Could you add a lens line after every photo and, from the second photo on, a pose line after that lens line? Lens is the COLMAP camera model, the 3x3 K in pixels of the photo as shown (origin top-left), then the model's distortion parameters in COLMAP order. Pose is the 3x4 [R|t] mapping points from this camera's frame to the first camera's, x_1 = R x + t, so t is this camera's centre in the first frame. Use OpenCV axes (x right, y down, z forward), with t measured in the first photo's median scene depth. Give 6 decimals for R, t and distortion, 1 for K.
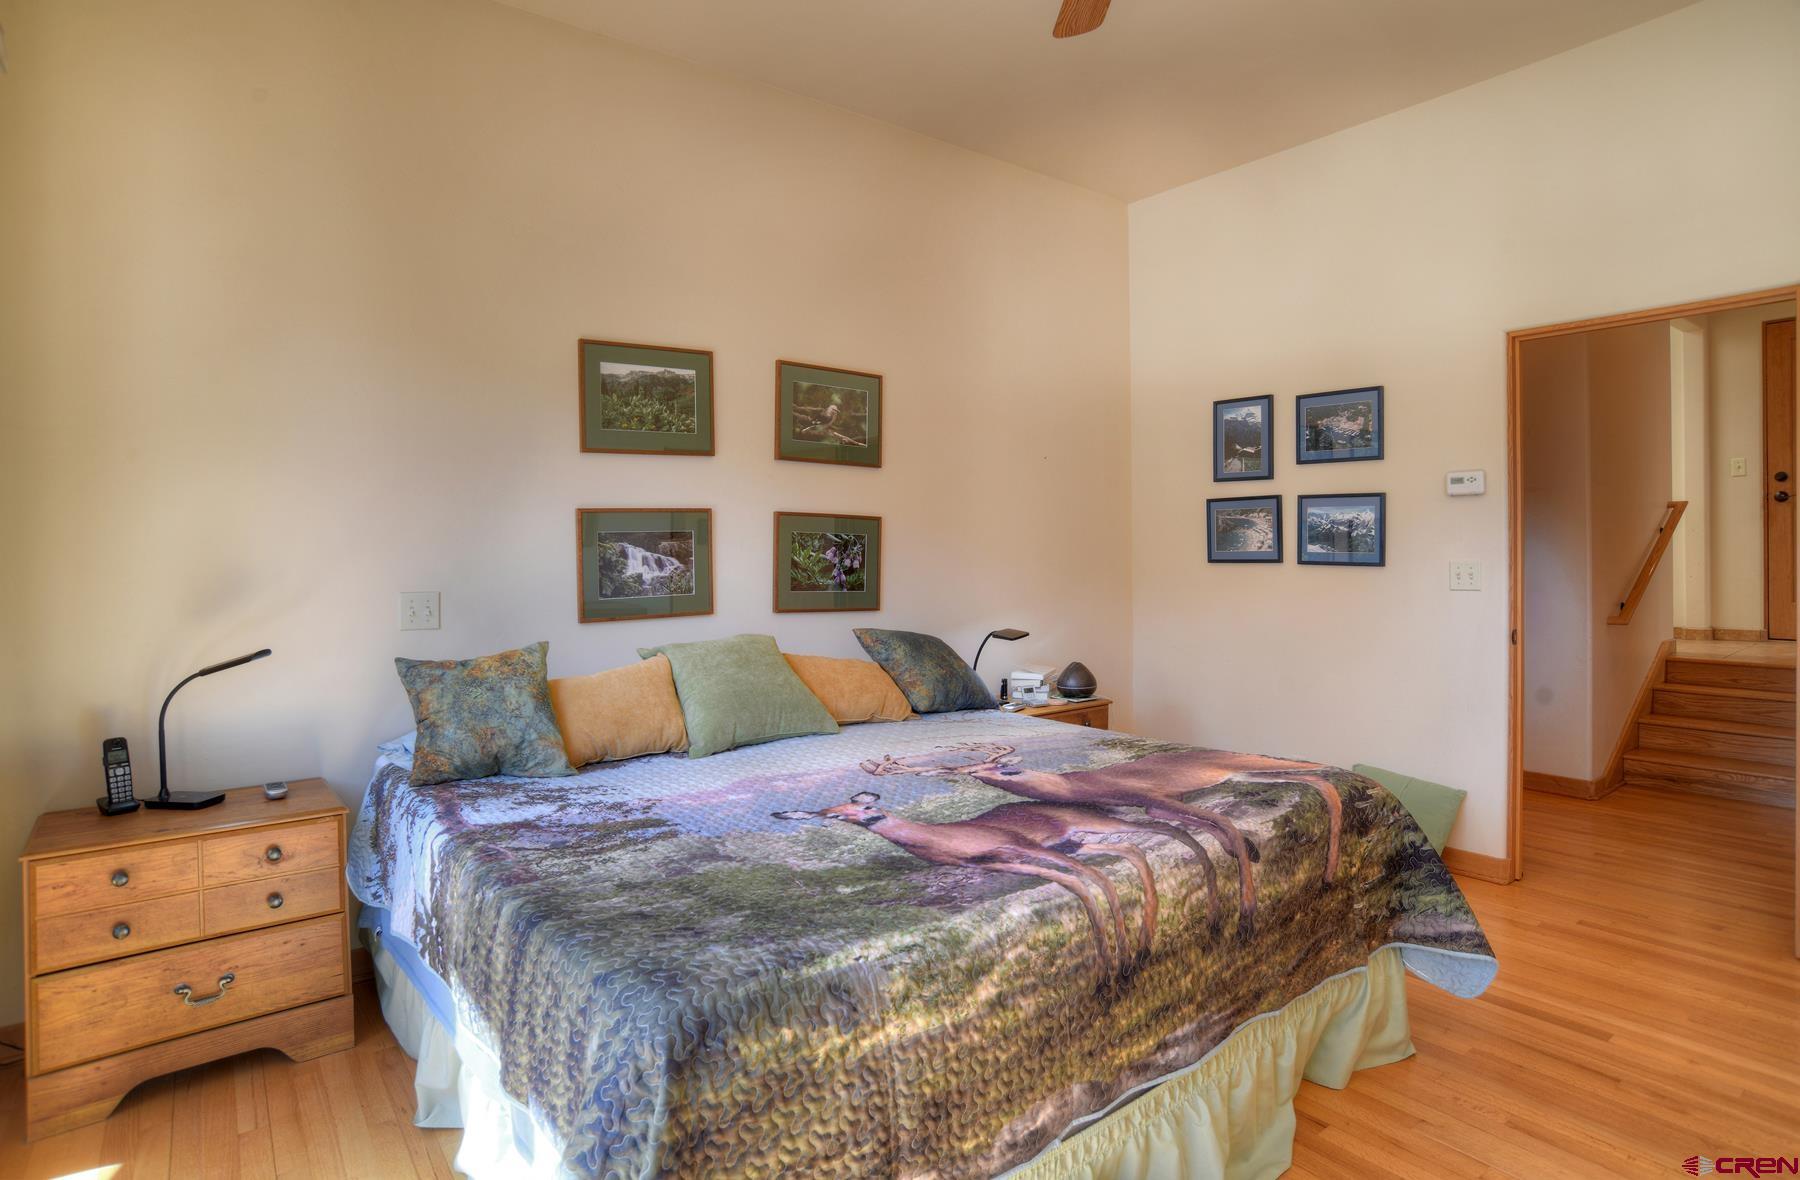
lens RADIAL K [[955.2, 0, 894.4], [0, 955.2, 558.7], [0, 0, 1]] dist [-0.100646, 0.058051]
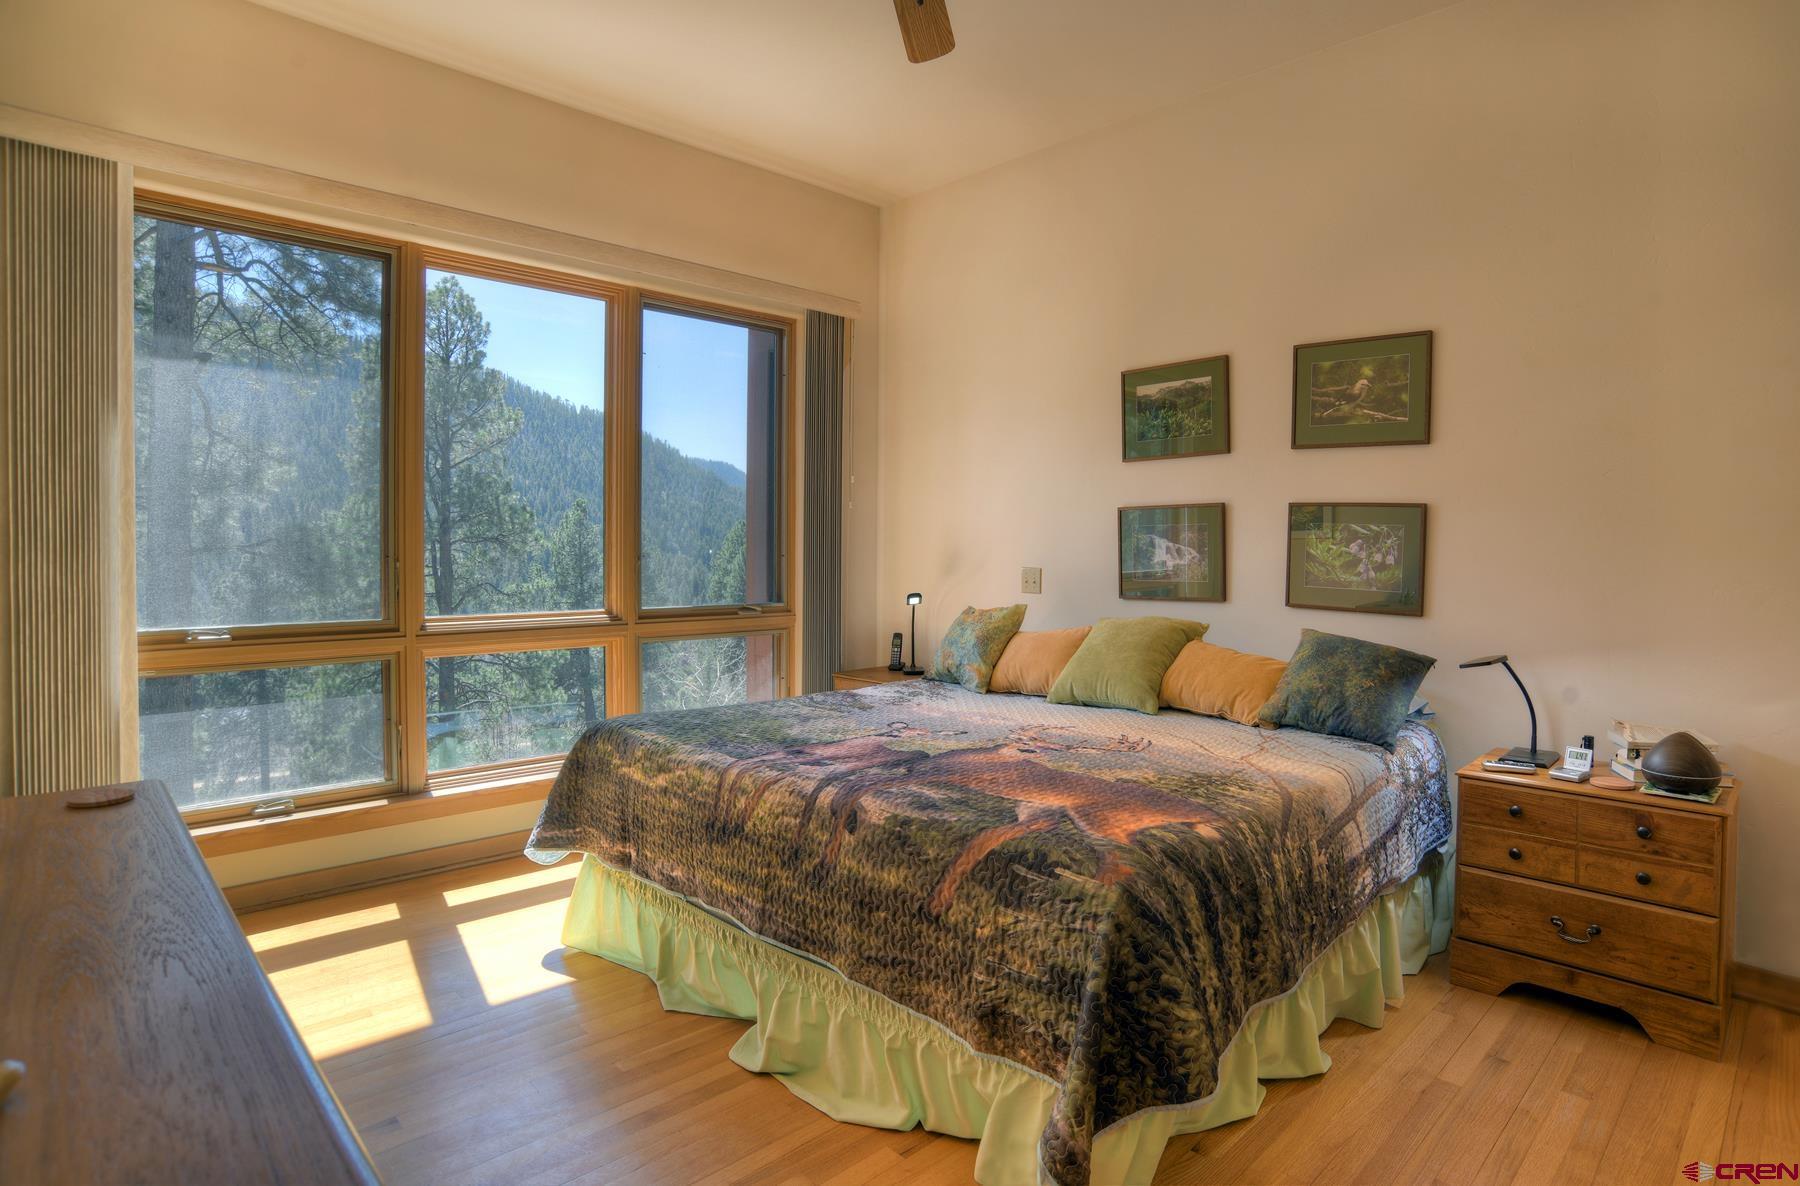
lens RADIAL K [[969.5, 0, 906.0], [0, 969.5, 557.6], [0, 0, 1]] dist [-0.117024, 0.046126]
pose [[0.110079, 0.024992, -0.993609, 0.872363], [-0.014018, 0.999623, 0.023590, -0.011805], [0.993824, 0.011331, 0.110388, 0.550289]]
